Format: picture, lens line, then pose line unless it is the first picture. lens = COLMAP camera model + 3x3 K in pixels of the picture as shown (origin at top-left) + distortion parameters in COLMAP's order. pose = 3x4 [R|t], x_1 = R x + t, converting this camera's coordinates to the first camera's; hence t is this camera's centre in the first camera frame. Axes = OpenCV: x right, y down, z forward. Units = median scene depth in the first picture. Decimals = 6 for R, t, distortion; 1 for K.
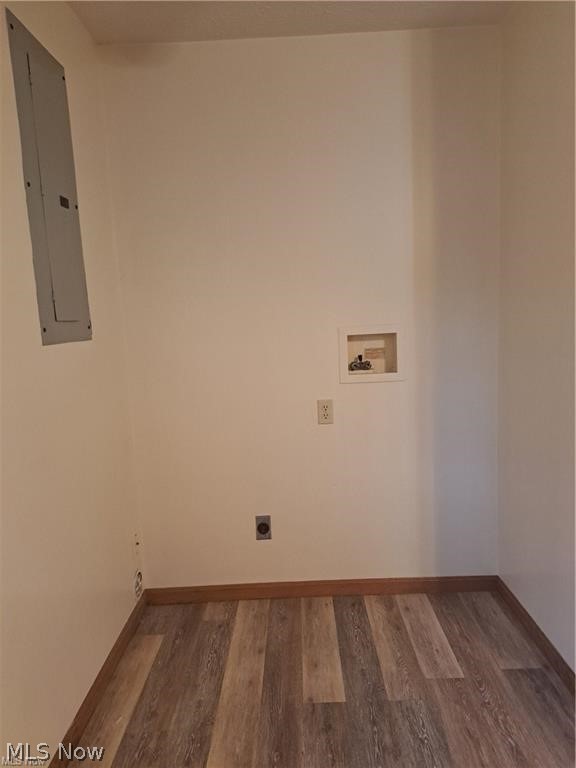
lens RADIAL K [[551.8, 0, 289.1], [0, 551.8, 382.4], [0, 0, 1]] dist [0.056131, -0.046809]
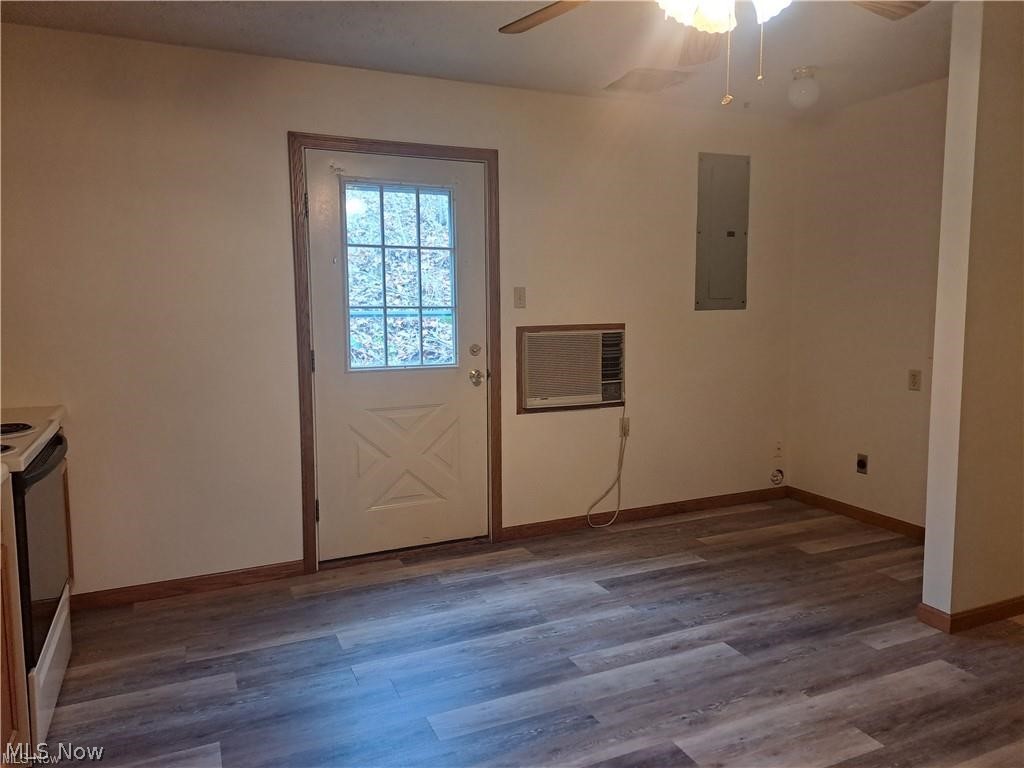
lens RADIAL K [[735.8, 0, 515.1], [0, 735.8, 381.7], [0, 0, 1]] dist [0.056131, -0.046809]
pose [[0.417076, 0.144978, -0.897234, 1.342493], [-0.118984, 0.987409, 0.104240, -0.010202], [0.901050, 0.063281, 0.429075, -0.558098]]
